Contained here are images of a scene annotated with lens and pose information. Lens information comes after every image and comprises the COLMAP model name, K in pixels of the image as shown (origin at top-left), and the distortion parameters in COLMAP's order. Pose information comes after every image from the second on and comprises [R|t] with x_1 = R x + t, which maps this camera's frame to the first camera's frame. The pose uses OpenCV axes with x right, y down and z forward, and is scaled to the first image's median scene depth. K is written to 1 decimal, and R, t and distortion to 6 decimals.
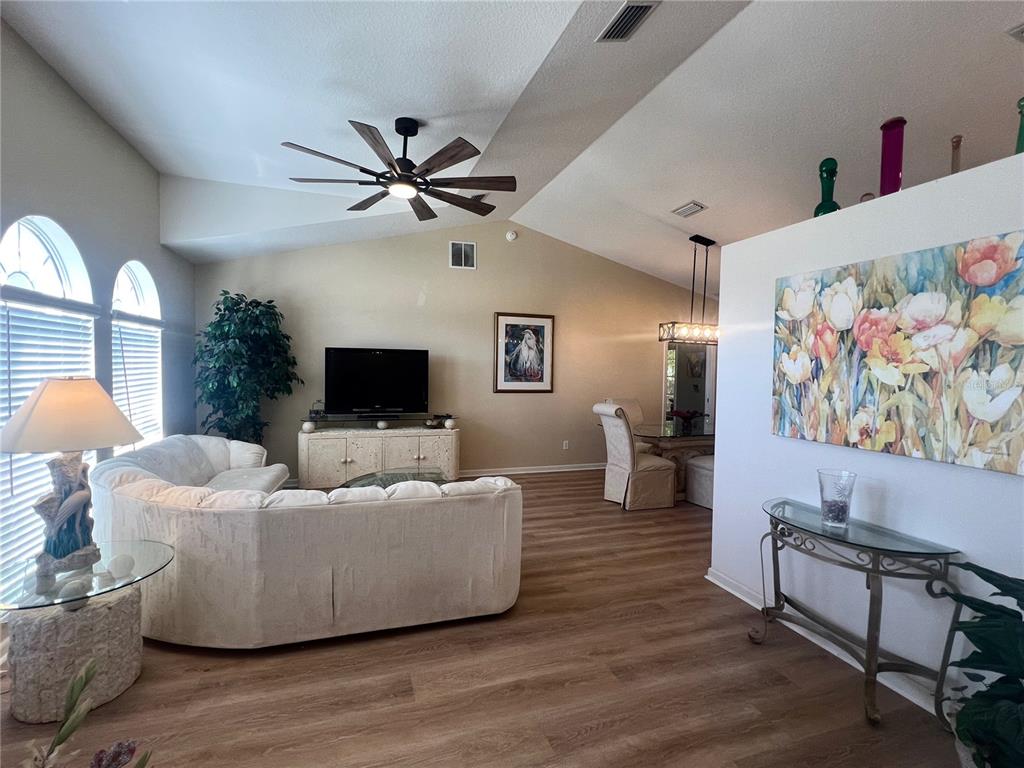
lens RADIAL K [[473.0, 0, 507.9], [0, 473.0, 386.6], [0, 0, 1]] dist [0.002674, 0.000221]
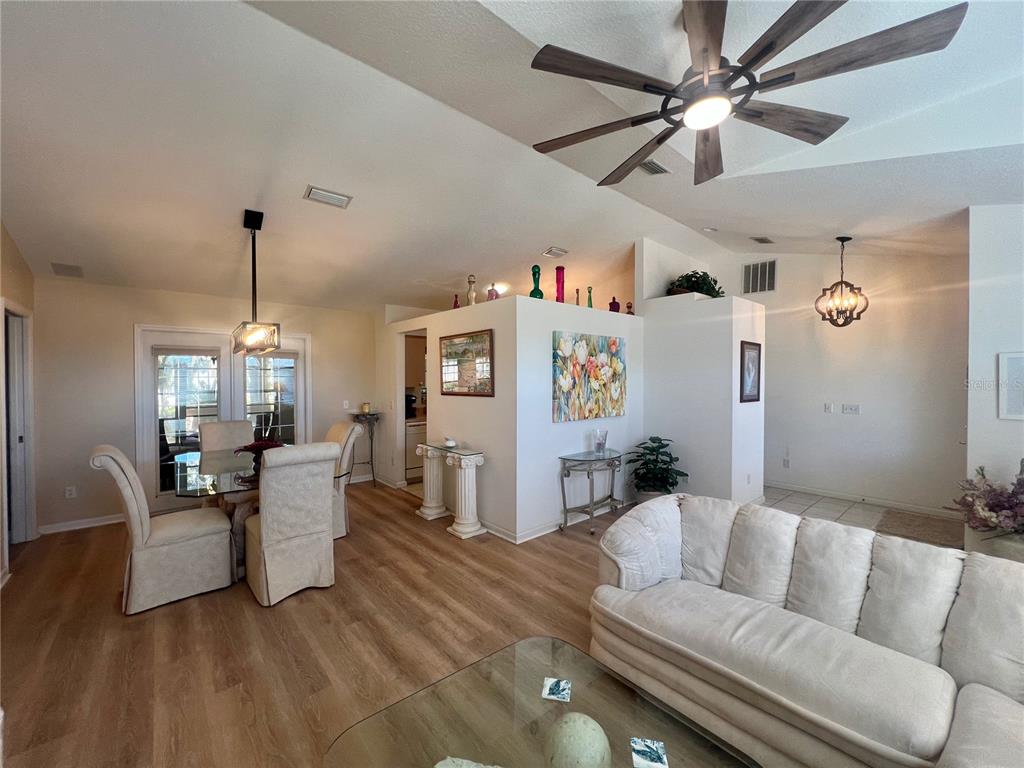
lens RADIAL K [[413.3, 0, 512.1], [0, 413.3, 382.6], [0, 0, 1]] dist [0.001339, 0.000193]
pose [[-0.382058, -0.029145, 0.923679, -0.798673], [0.034408, 0.998361, 0.045734, -0.123448], [-0.923497, 0.049255, -0.380429, 1.831856]]
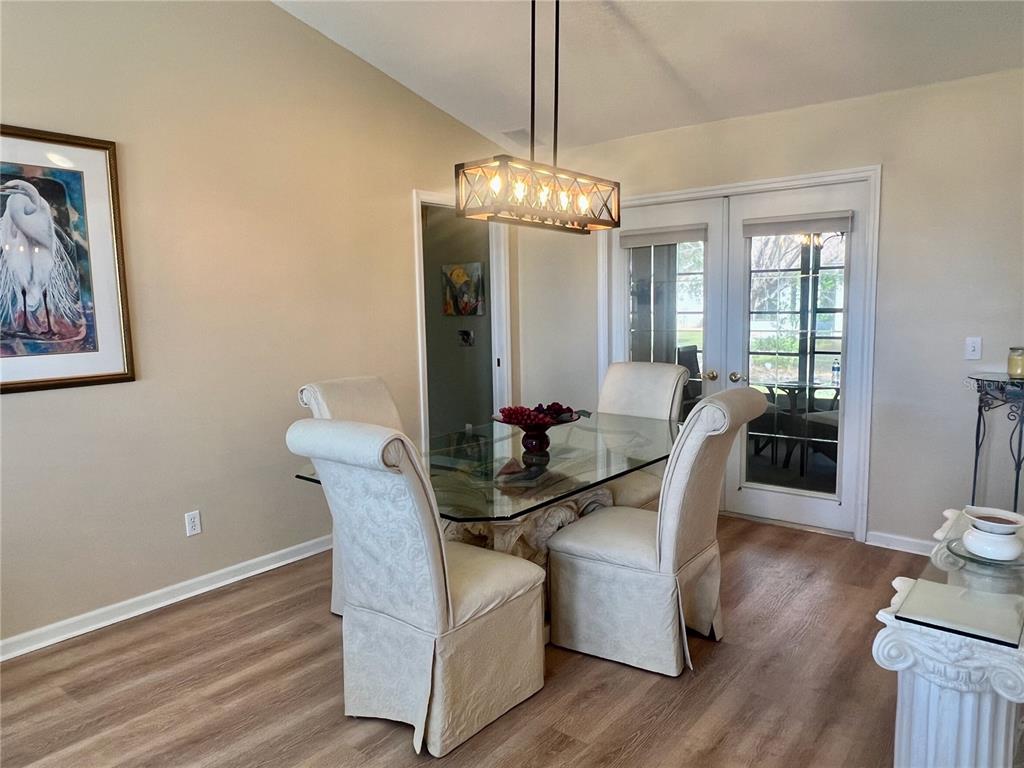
lens RADIAL K [[704.0, 0, 506.2], [0, 704.0, 387.3], [0, 0, 1]] dist [-0.010318, -0.000551]
pose [[0.841246, -0.097800, 0.531734, 0.132522], [0.055050, 0.993886, 0.095708, -0.039178], [-0.537843, -0.051242, 0.841486, 1.133705]]
